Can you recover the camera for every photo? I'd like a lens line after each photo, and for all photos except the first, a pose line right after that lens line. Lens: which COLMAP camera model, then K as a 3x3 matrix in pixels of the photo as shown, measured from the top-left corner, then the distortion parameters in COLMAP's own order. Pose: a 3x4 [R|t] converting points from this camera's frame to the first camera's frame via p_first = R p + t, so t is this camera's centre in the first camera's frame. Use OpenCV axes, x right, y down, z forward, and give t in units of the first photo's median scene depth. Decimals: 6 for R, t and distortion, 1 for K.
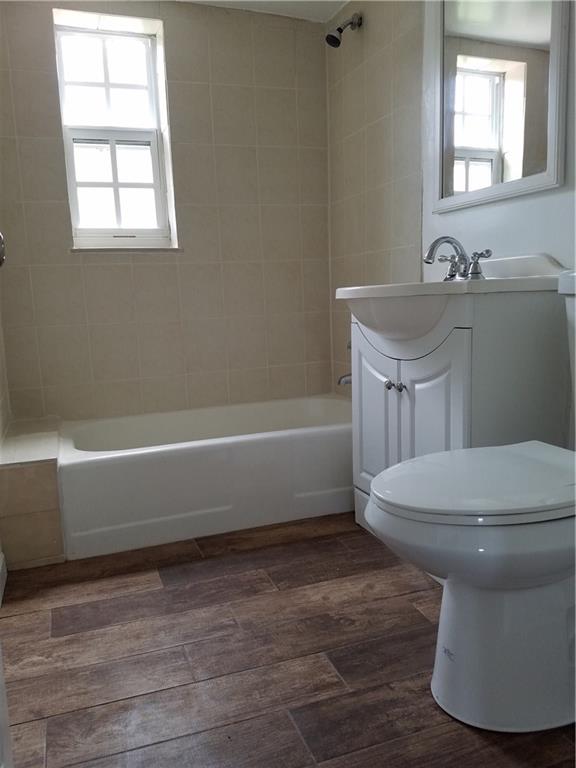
lens RADIAL K [[586.3, 0, 271.3], [0, 586.3, 353.3], [0, 0, 1]] dist [0.214507, -0.381876]
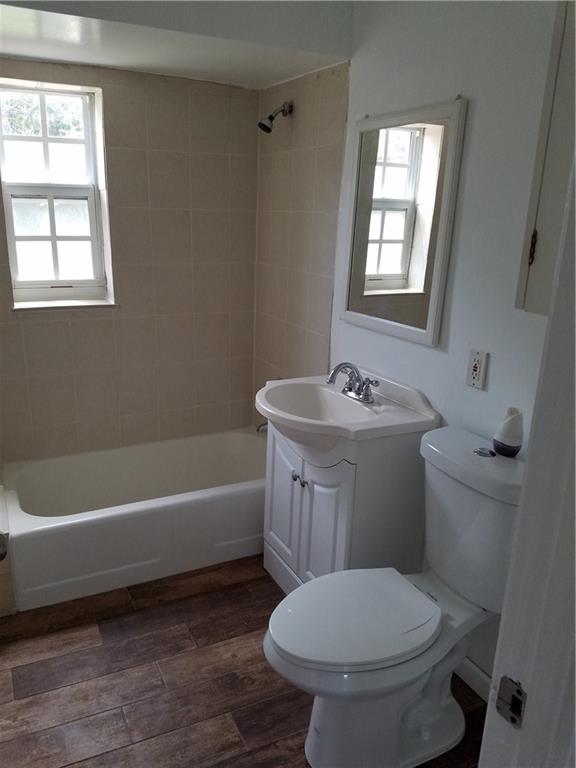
lens RADIAL K [[588.8, 0, 259.7], [0, 588.8, 375.1], [0, 0, 1]] dist [0.158373, -0.209136]
pose [[0.993566, 0.032093, 0.108615, -0.011548], [-0.046742, 0.989724, 0.135133, -0.293574], [-0.103162, -0.139340, 0.984856, -0.151707]]
